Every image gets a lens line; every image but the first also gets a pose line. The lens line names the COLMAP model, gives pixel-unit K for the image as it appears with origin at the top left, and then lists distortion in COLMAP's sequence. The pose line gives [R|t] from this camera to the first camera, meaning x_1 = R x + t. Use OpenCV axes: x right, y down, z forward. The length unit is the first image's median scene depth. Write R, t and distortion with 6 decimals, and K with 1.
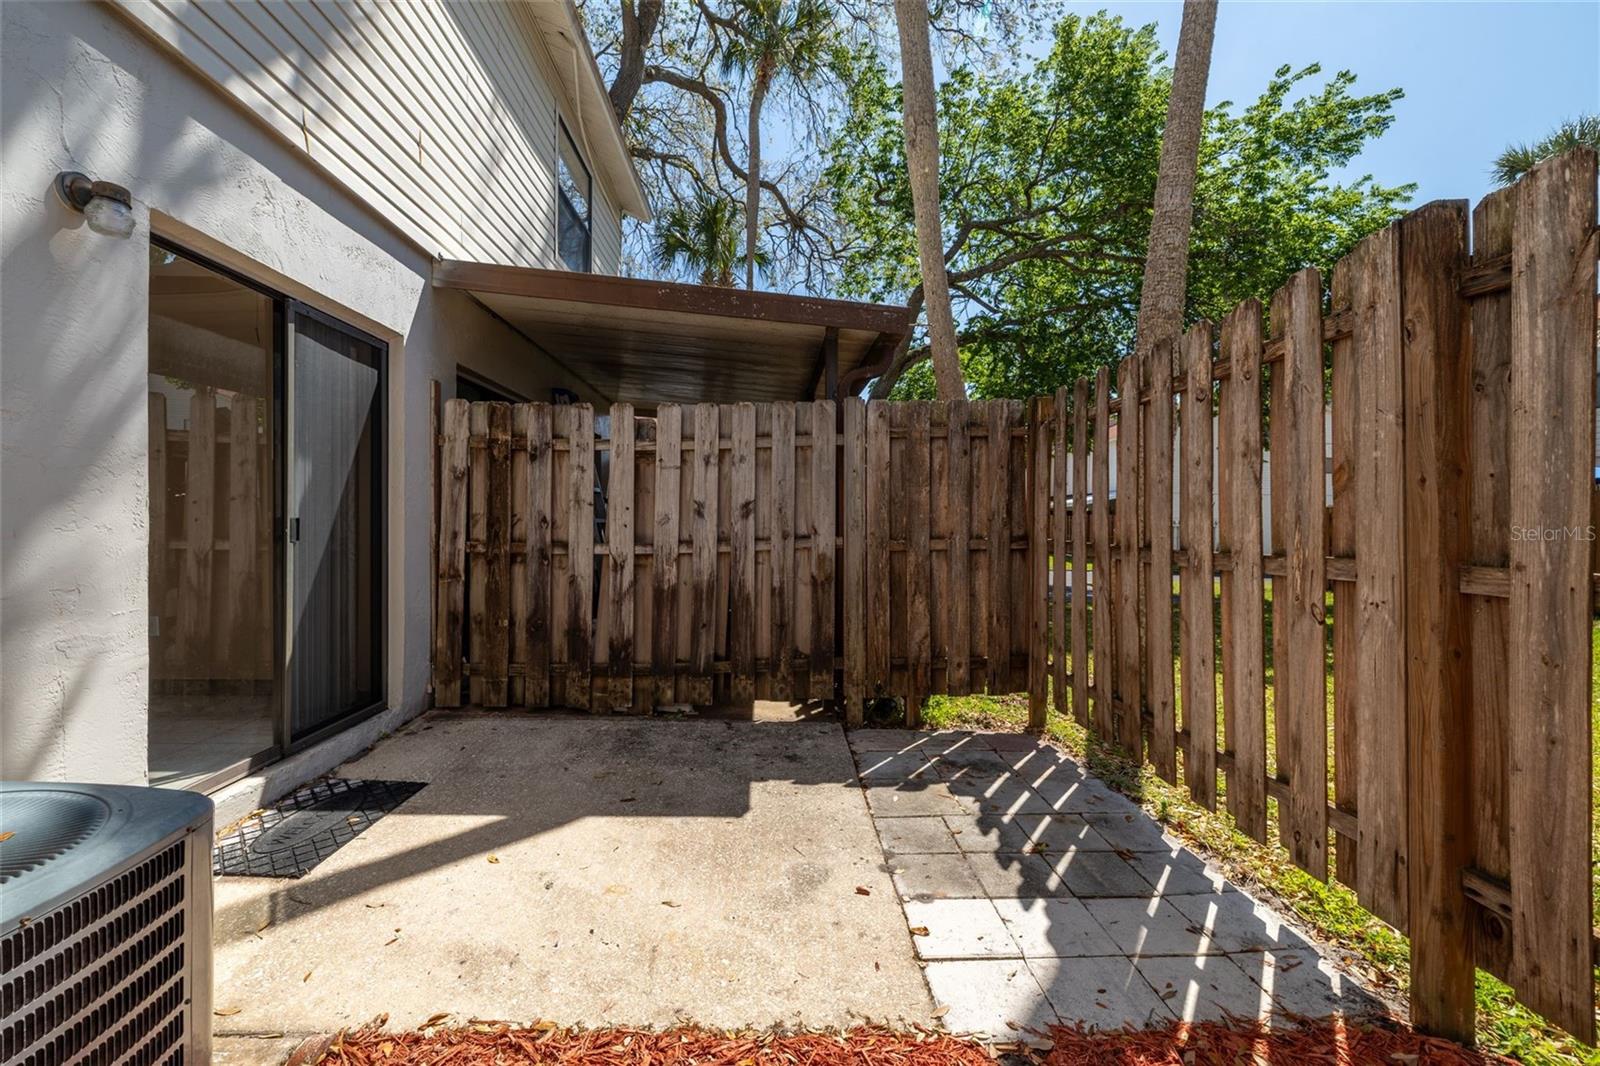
lens RADIAL K [[674.4, 0, 793.0], [0, 674.4, 529.5], [0, 0, 1]] dist [-0.000735, -0.000809]
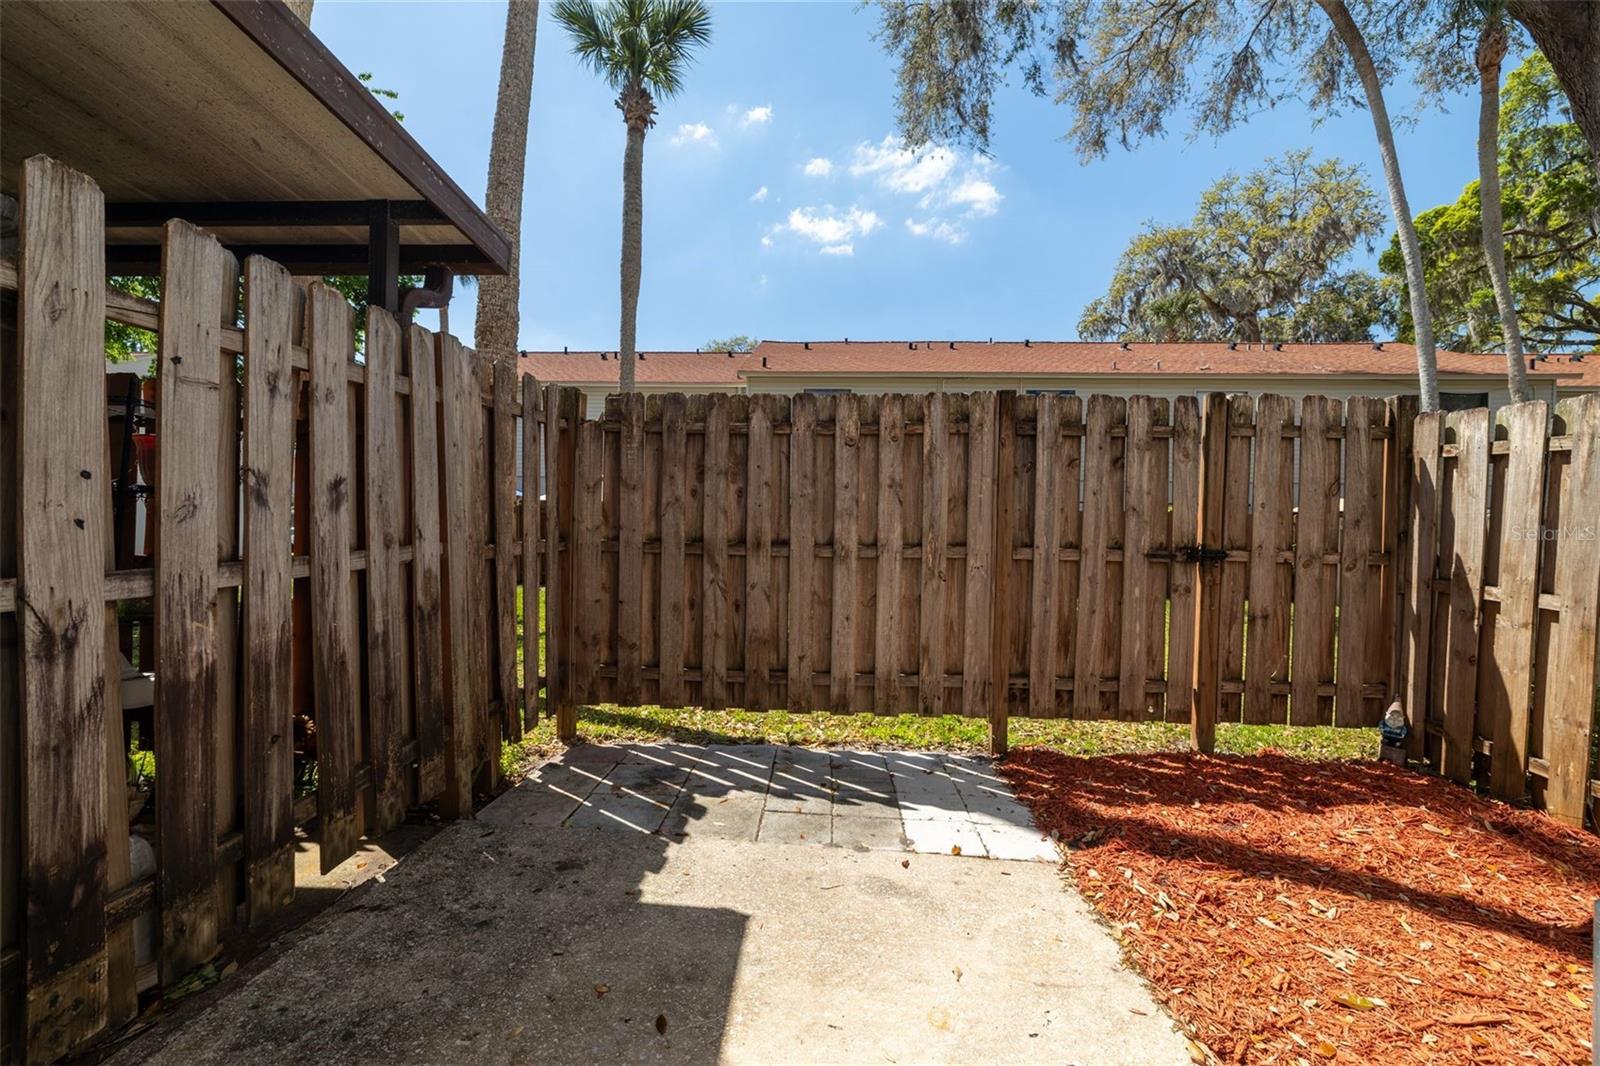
lens RADIAL K [[674.4, 0, 794.5], [0, 674.4, 527.1], [0, 0, 1]] dist [-0.000735, -0.000809]
pose [[0.098161, -0.000845, 0.995170, -0.873435], [-0.005694, 0.999983, 0.001410, -0.009726], [-0.995154, -0.005804, 0.098154, 0.934108]]
